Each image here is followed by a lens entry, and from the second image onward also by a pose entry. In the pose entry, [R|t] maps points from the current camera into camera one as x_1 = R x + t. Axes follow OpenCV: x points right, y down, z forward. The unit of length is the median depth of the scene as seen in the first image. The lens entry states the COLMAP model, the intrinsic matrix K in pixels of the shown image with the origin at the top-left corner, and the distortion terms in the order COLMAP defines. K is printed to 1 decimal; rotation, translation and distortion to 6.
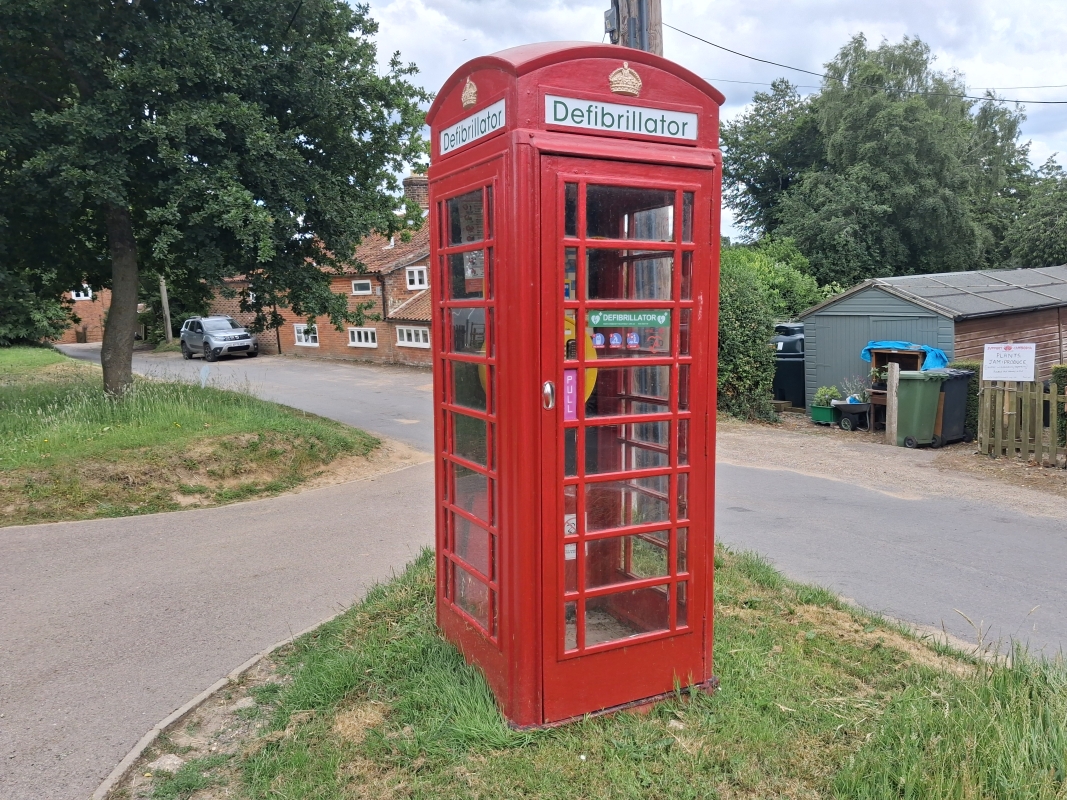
lens RADIAL K [[852.2, 0, 533.5], [0, 852.2, 400.0], [0, 0, 1]] dist [0.001505, -0.007832]
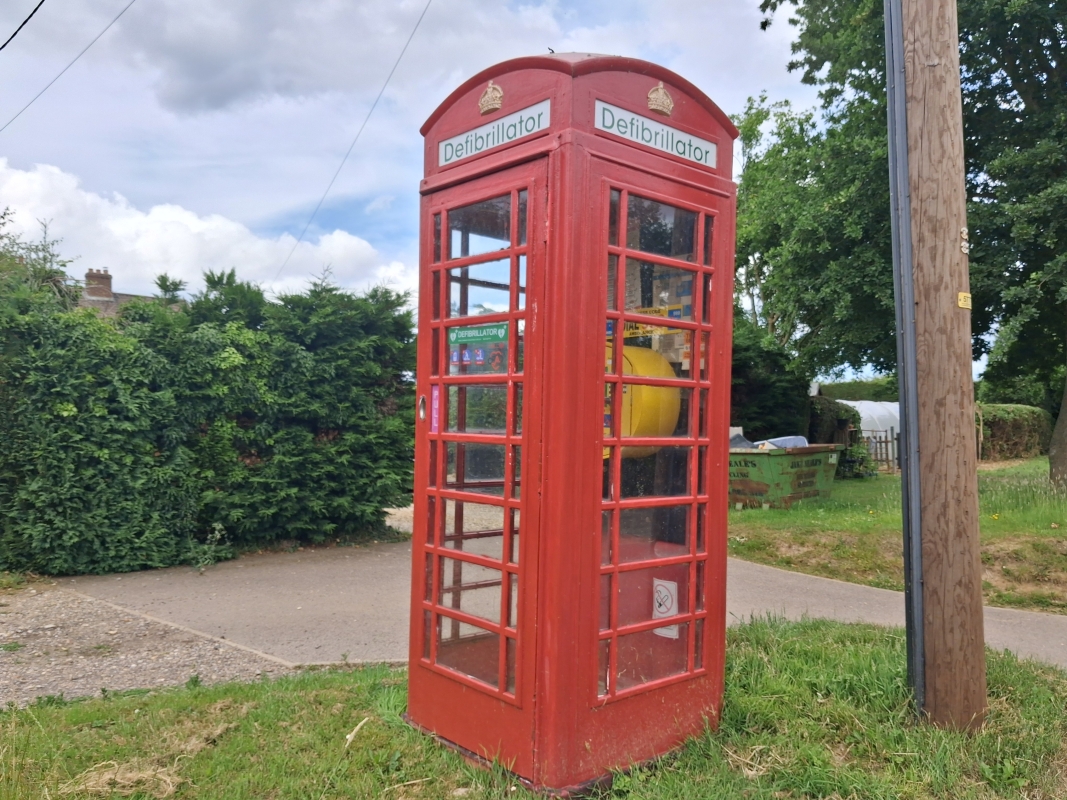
lens RADIAL K [[847.6, 0, 550.7], [0, 847.6, 402.0], [0, 0, 1]] dist [-0.001359, 0.000687]
pose [[0.253814, -0.008638, -0.967214, 0.797359], [-0.122794, 0.991582, -0.041079, 0.007615], [0.959427, 0.129195, 0.250617, 0.634871]]
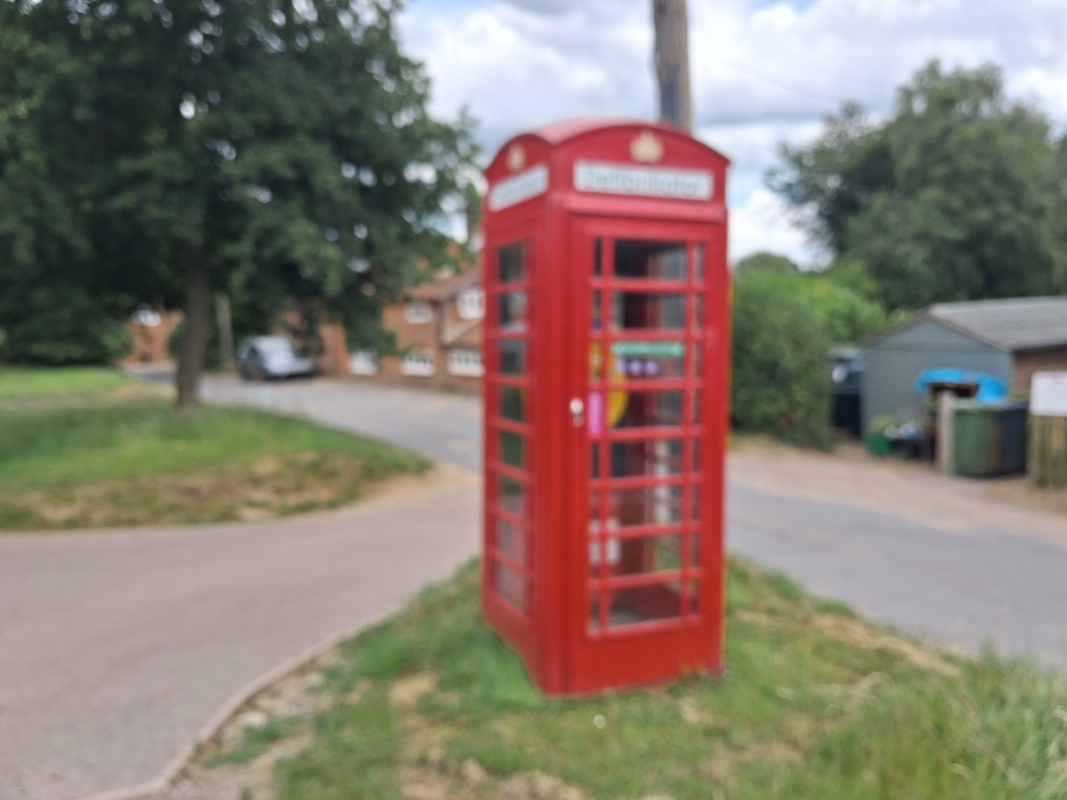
lens RADIAL K [[885.9, 0, 533.5], [0, 885.9, 400.0], [0, 0, 1]] dist [-0.003753, -0.003024]
pose [[0.997794, 0.013983, -0.064892, 0.026018], [-0.016115, 0.999344, -0.032447, 0.012401], [0.064396, 0.033421, 0.997365, -0.168610]]
